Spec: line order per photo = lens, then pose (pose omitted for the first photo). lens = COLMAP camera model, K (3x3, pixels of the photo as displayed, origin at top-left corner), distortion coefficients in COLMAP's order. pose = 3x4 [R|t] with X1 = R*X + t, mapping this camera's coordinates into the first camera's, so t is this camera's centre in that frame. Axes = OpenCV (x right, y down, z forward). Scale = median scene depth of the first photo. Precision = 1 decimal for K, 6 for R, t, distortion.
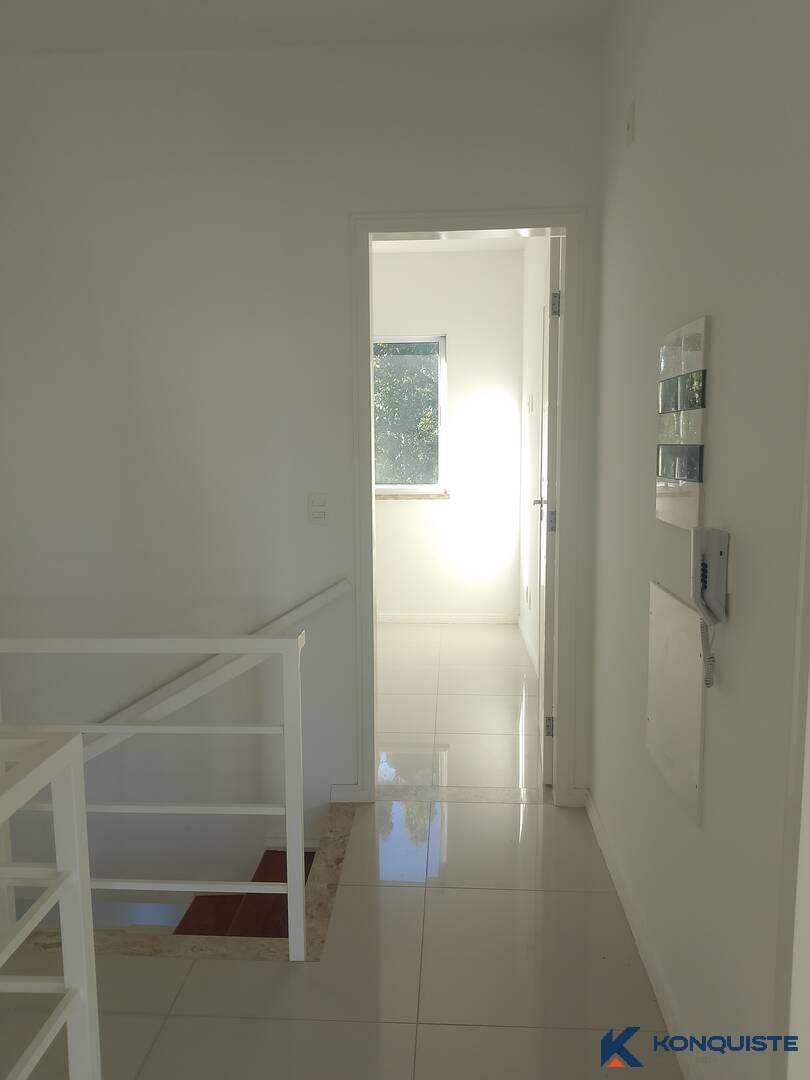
lens RADIAL K [[797.8, 0, 398.4], [0, 797.8, 538.7], [0, 0, 1]] dist [0.068081, -0.096274]
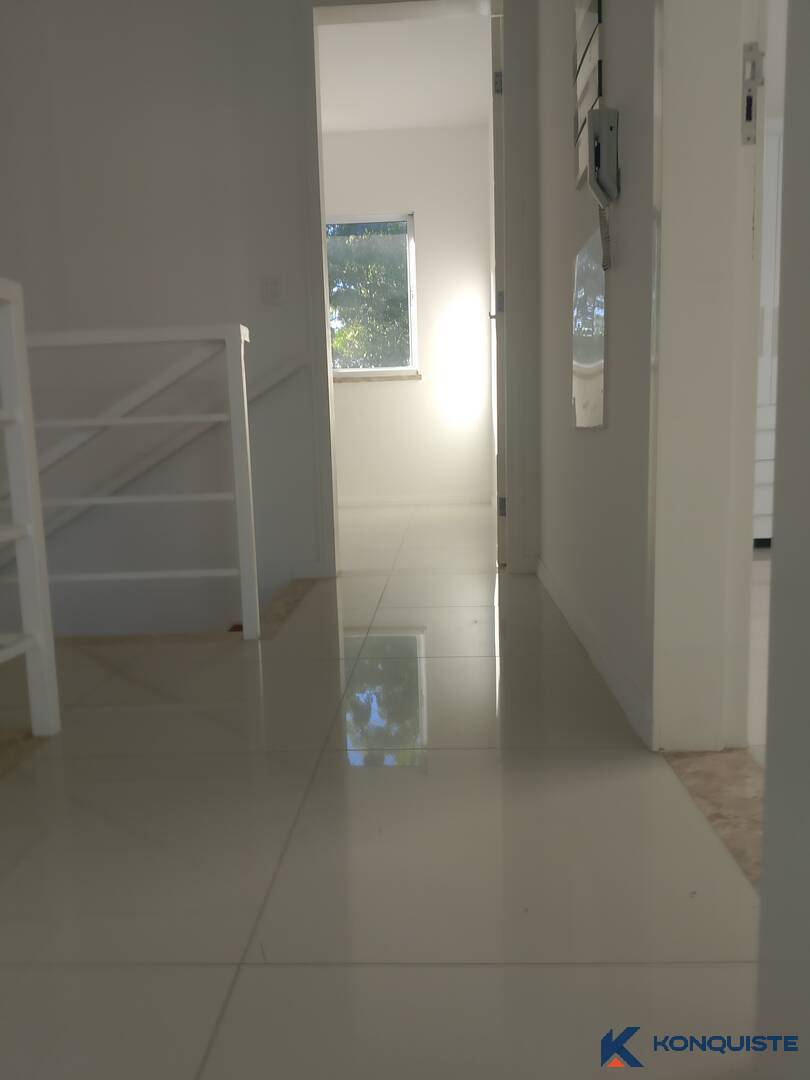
lens RADIAL K [[815.9, 0, 403.7], [0, 815.9, 541.7], [0, 0, 1]] dist [0.072455, -0.113043]
pose [[0.999715, -0.021378, 0.010606, 0.050654], [0.021401, 0.999769, -0.002095, 0.292887], [-0.010559, 0.002322, 0.999942, -0.054680]]
